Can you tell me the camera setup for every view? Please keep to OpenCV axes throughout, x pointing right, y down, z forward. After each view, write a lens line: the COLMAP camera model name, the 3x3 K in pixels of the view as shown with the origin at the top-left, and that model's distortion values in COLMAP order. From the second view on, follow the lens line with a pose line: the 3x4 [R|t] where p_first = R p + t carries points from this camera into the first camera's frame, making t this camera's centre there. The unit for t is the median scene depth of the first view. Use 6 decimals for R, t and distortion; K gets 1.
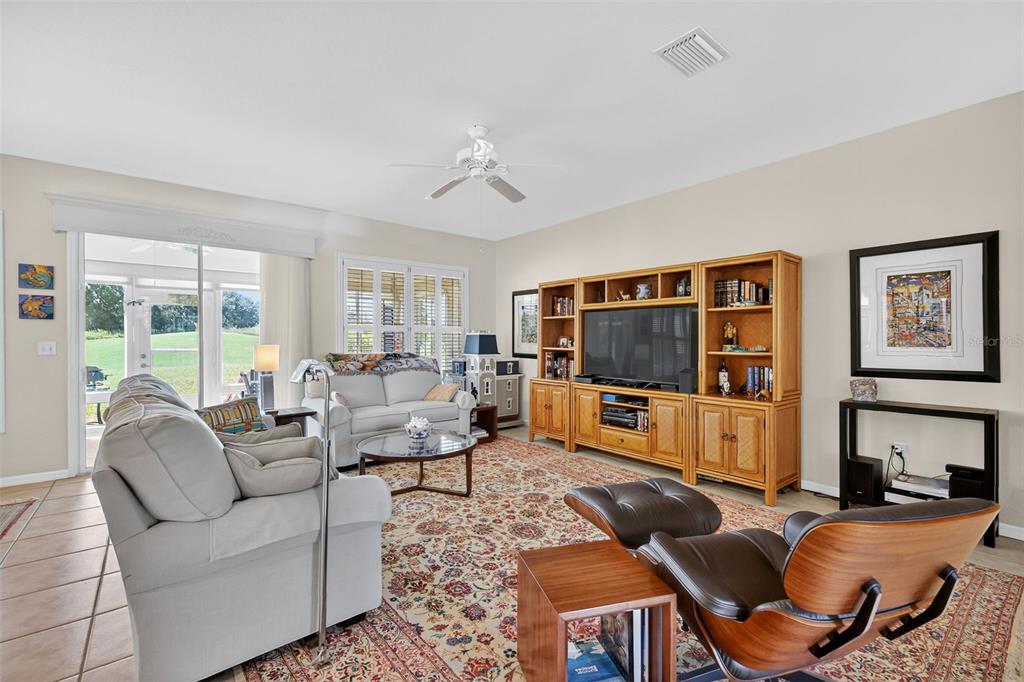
lens RADIAL K [[445.6, 0, 515.7], [0, 445.6, 341.4], [0, 0, 1]] dist [0.002807, 0.000293]
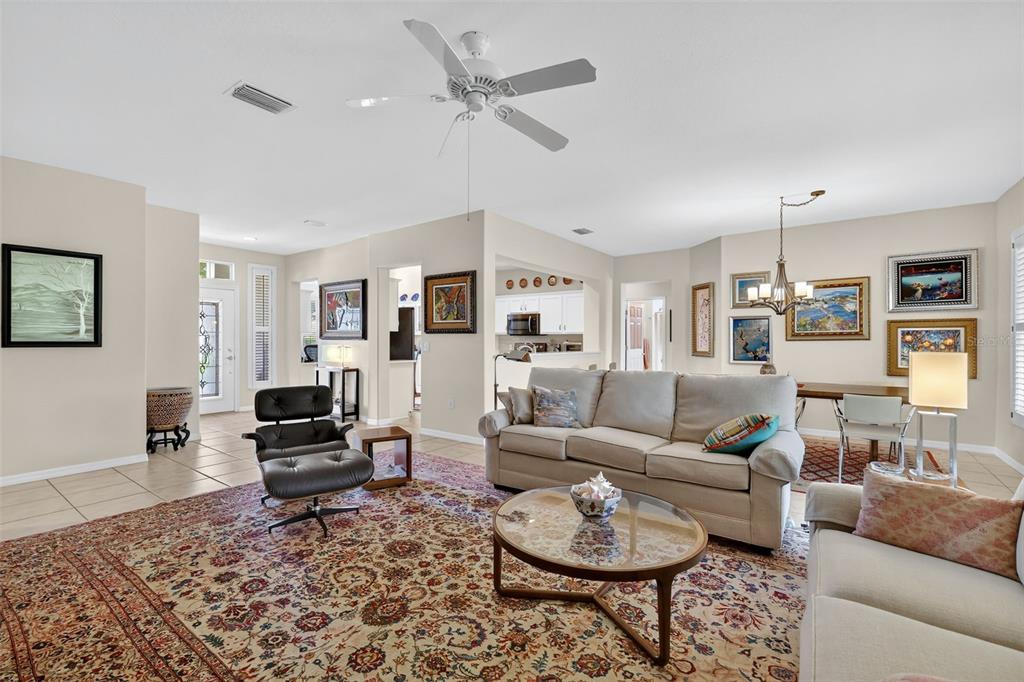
lens RADIAL K [[445.6, 0, 509.0], [0, 445.6, 343.4], [0, 0, 1]] dist [0.002807, 0.000293]
pose [[-0.972531, -0.002458, -0.232760, 0.023748], [-0.004797, 0.999944, 0.009482, -0.005725], [0.232723, 0.010338, -0.972488, 1.513554]]
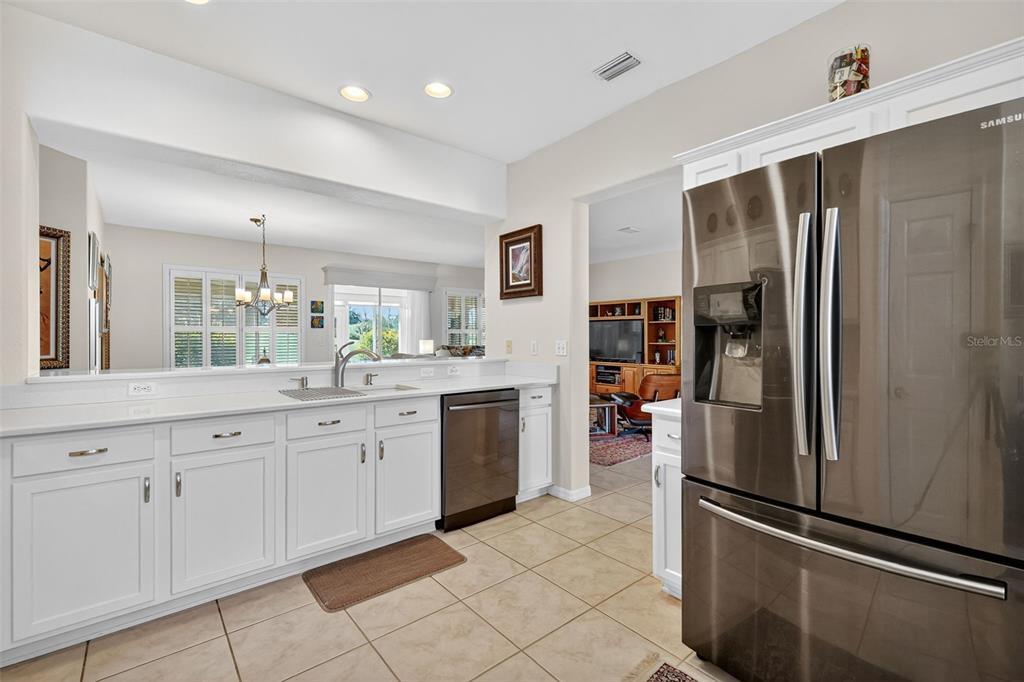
lens RADIAL K [[445.6, 0, 510.5], [0, 445.6, 338.2], [0, 0, 1]] dist [0.002807, 0.000293]
pose [[0.999991, -0.003517, 0.002153, -0.203393], [0.003518, 0.999994, -0.000486, 0.000112], [-0.002151, 0.000494, 0.999998, -1.026275]]
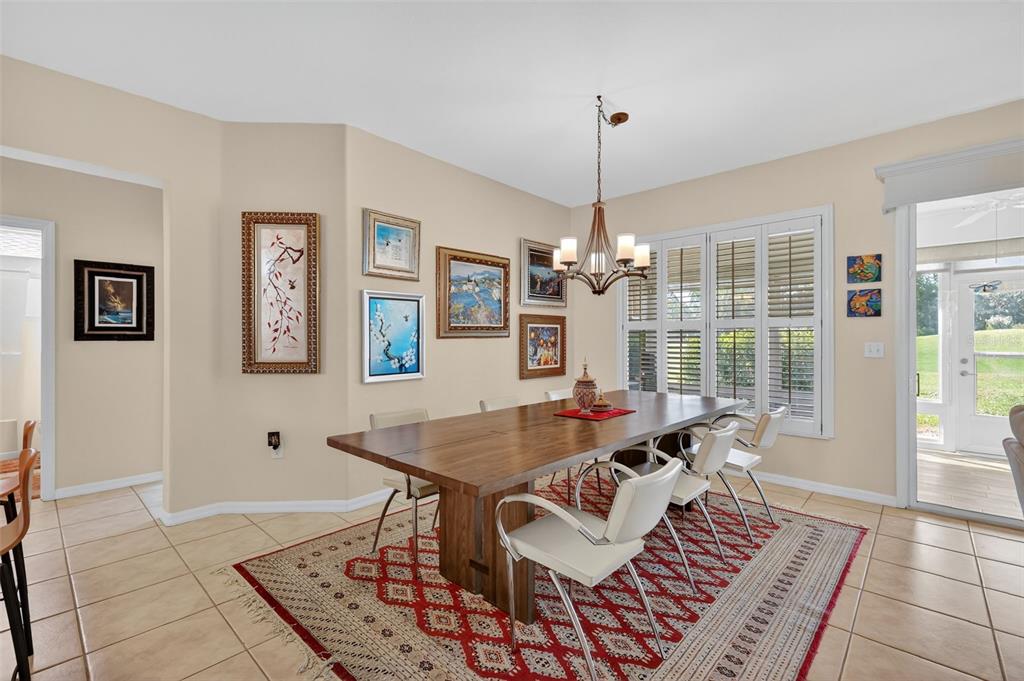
lens RADIAL K [[445.6, 0, 512.4], [0, 445.6, 338.7], [0, 0, 1]] dist [0.002807, 0.000293]
pose [[0.141804, -0.000156, -0.989895, -0.300765], [-0.003777, 0.999993, -0.000698, -0.003664], [0.989888, 0.003838, 0.141802, 0.190791]]
